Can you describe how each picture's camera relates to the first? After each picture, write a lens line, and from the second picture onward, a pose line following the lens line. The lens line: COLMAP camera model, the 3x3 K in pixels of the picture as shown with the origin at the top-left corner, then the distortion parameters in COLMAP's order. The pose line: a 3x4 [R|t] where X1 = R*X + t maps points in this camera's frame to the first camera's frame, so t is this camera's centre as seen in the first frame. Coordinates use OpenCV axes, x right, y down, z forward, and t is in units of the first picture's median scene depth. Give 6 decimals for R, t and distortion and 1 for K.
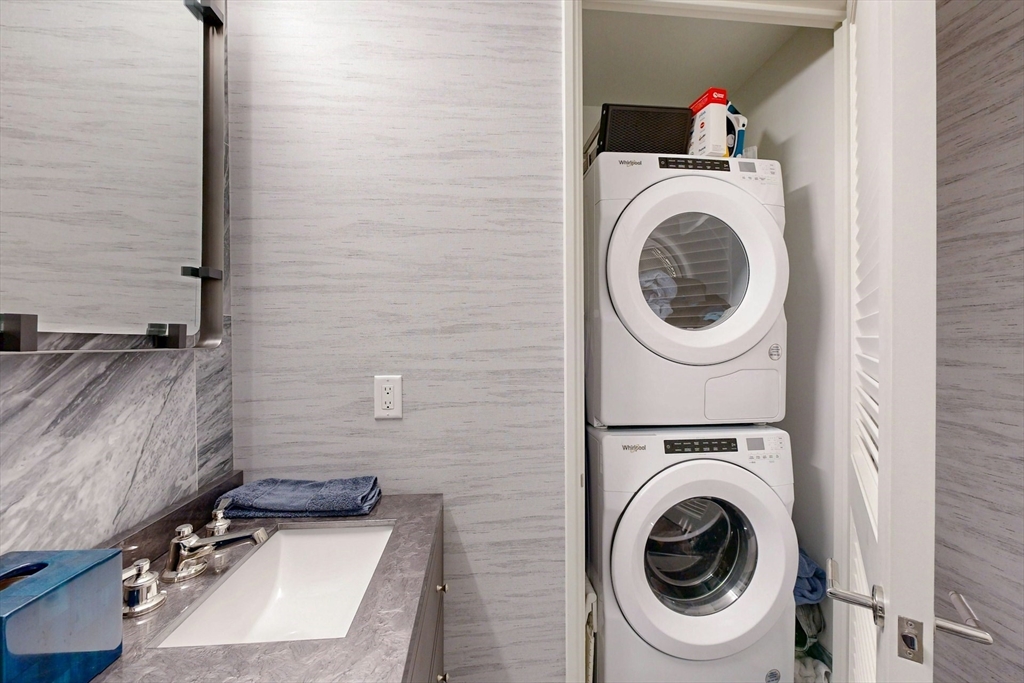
lens RADIAL K [[414.8, 0, 509.4], [0, 414.8, 341.7], [0, 0, 1]] dist [-0.003828, 0.000155]
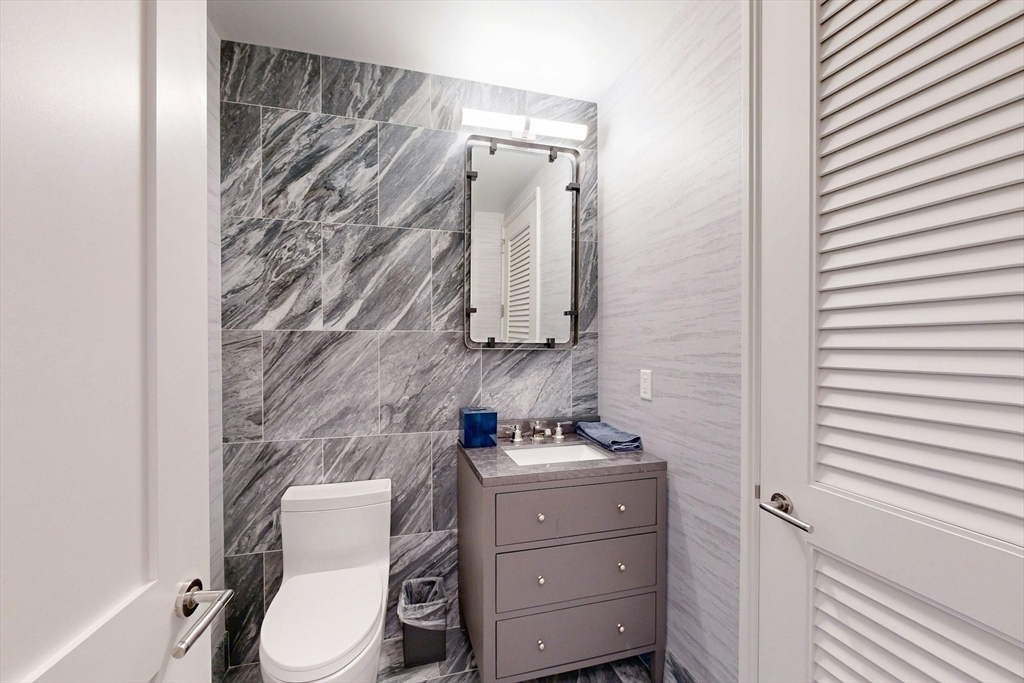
lens RADIAL K [[414.8, 0, 509.2], [0, 414.8, 346.0], [0, 0, 1]] dist [-0.003828, 0.000155]
pose [[0.180041, 0.008817, -0.983620, 1.075699], [-0.008727, 0.999935, 0.007366, -0.010247], [0.983620, 0.007258, 0.180106, 0.261734]]
